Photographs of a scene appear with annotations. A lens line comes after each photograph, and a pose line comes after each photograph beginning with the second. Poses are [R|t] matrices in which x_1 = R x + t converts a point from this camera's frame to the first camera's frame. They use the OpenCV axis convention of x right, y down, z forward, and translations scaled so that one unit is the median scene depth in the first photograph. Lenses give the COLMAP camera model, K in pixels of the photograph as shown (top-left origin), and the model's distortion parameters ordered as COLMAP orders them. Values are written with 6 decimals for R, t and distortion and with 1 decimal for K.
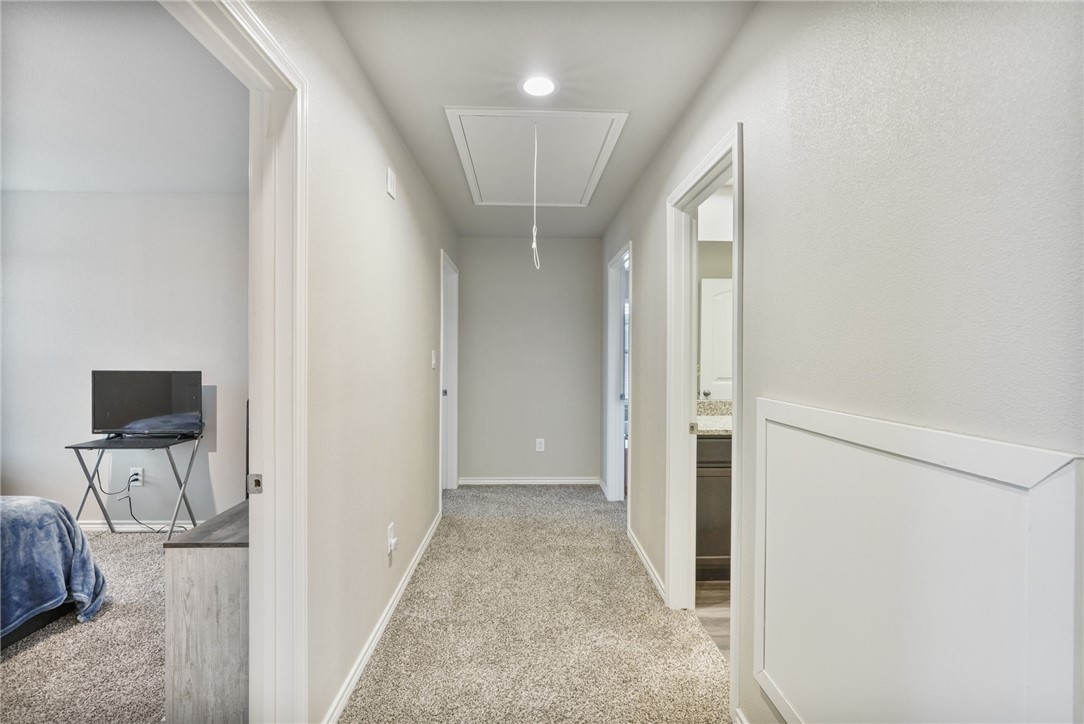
lens RADIAL K [[487.5, 0, 541.7], [0, 487.5, 359.4], [0, 0, 1]] dist [-0.026985, 0.009271]
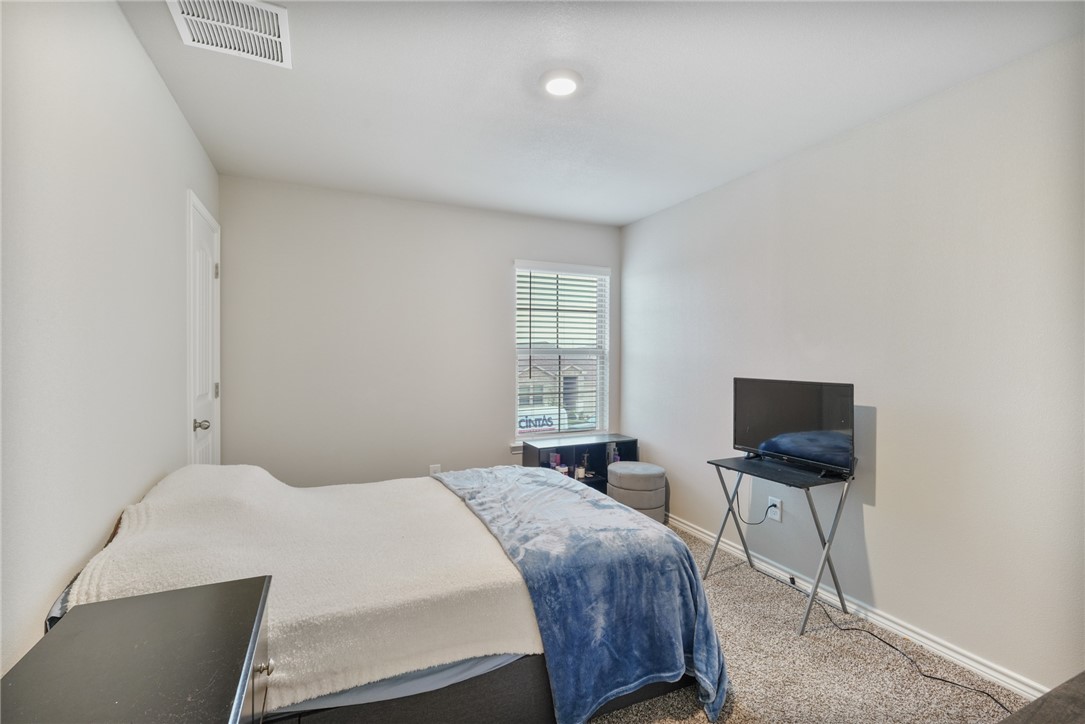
lens RADIAL K [[488.0, 0, 542.2], [0, 488.0, 359.4], [0, 0, 1]] dist [-0.026985, 0.009271]
pose [[0.385524, -0.009353, -0.922651, -0.347166], [-0.006010, 0.999902, -0.012648, 0.001098], [0.922678, 0.010422, 0.385430, 0.468375]]
